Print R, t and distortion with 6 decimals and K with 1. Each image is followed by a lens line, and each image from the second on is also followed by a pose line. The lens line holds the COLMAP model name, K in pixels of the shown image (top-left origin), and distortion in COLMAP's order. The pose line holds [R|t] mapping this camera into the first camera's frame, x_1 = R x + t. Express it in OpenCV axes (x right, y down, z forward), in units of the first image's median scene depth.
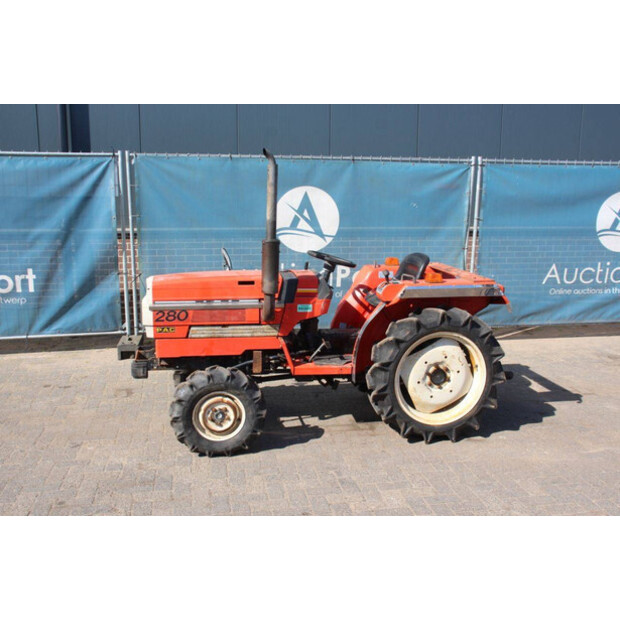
lens RADIAL K [[652.8, 0, 308.6], [0, 652.8, 308.5], [0, 0, 1]] dist [-0.062598, 0.000000]
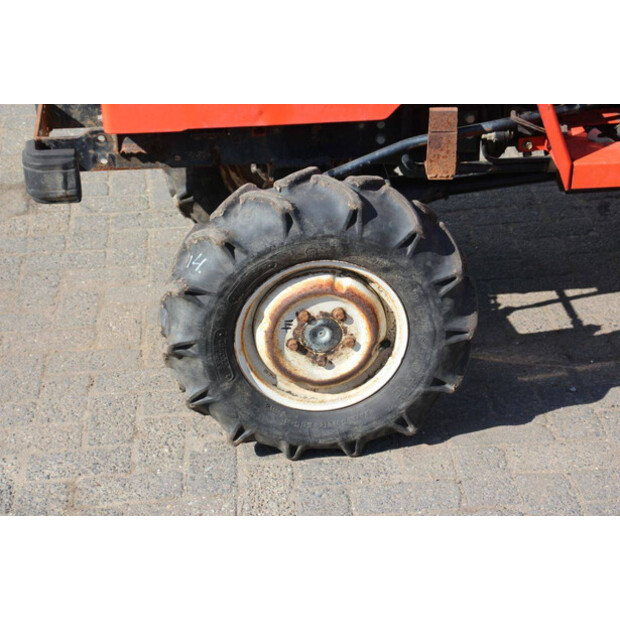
lens RADIAL K [[1466.9, 0, 306.6], [0, 1466.9, 308.0], [0, 0, 1]] dist [0.408955, 0.000000]
pose [[0.994805, 0.013052, -0.100958, -0.070864], [0.016643, 0.957551, 0.287783, -0.041669], [0.100428, -0.287968, 0.952359, 0.329249]]
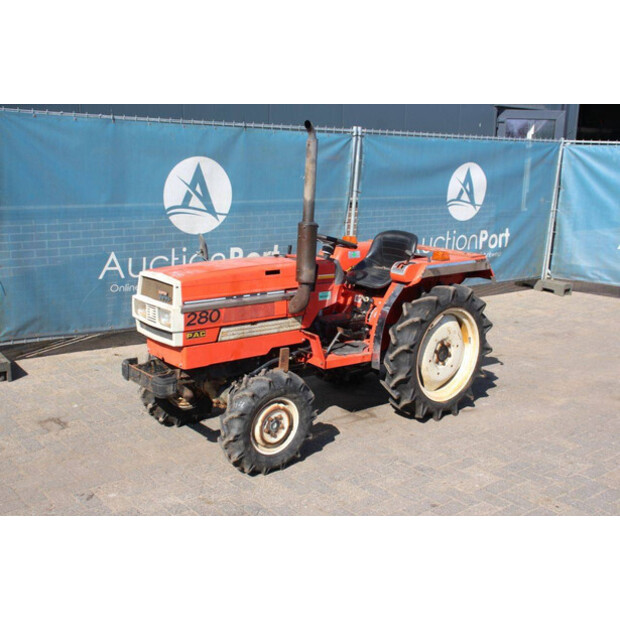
lens RADIAL K [[738.0, 0, 317.9], [0, 738.0, 311.3], [0, 0, 1]] dist [-0.006141, 0.000000]
pose [[0.870397, -0.089469, 0.484154, -0.521815], [0.072546, 0.995923, 0.053621, -0.035606], [-0.486977, -0.011548, 0.873338, 0.096487]]
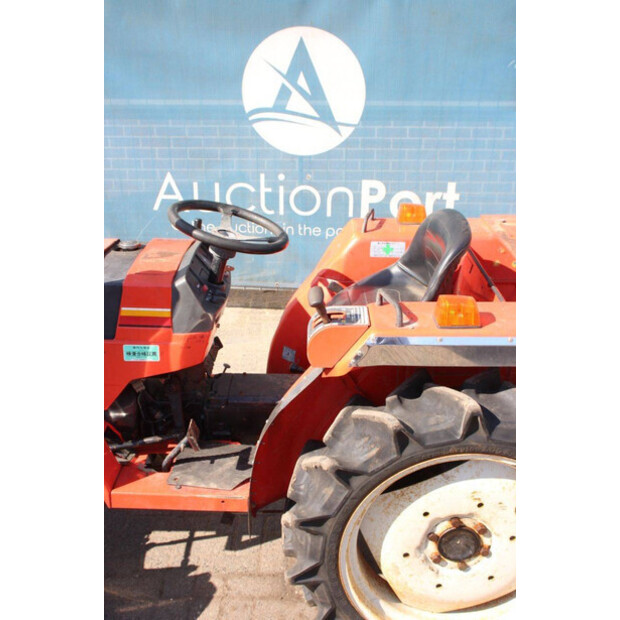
lens RADIAL K [[738.0, 0, 313.7], [0, 738.0, 305.5], [0, 0, 1]] dist [-0.006141, 0.000000]
pose [[0.981091, 0.068544, -0.181001, 0.184775], [-0.031897, 0.979663, 0.198100, -0.126857], [0.190899, -0.188581, 0.963325, 0.578454]]
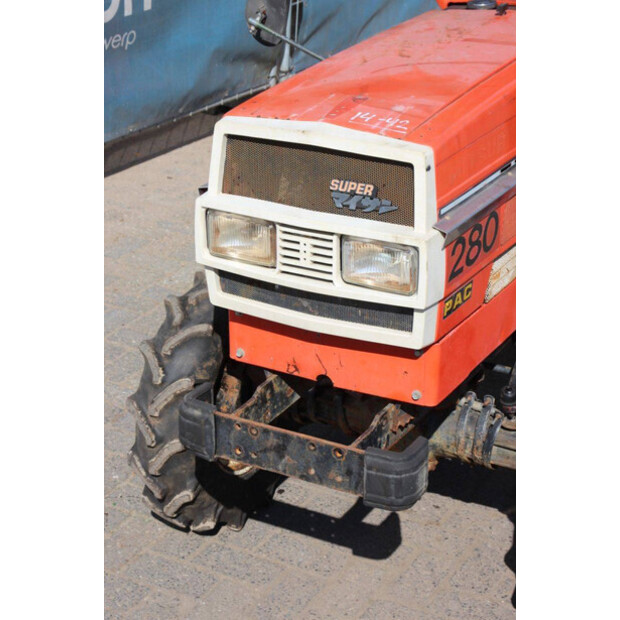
lens RADIAL K [[1466.9, 0, 310.8], [0, 1466.9, 310.9], [0, 0, 1]] dist [0.408955, 0.000000]
pose [[0.637016, -0.311178, 0.705251, -0.674419], [0.151118, 0.947559, 0.281595, -0.141794], [-0.755893, -0.072805, 0.650635, 0.624087]]
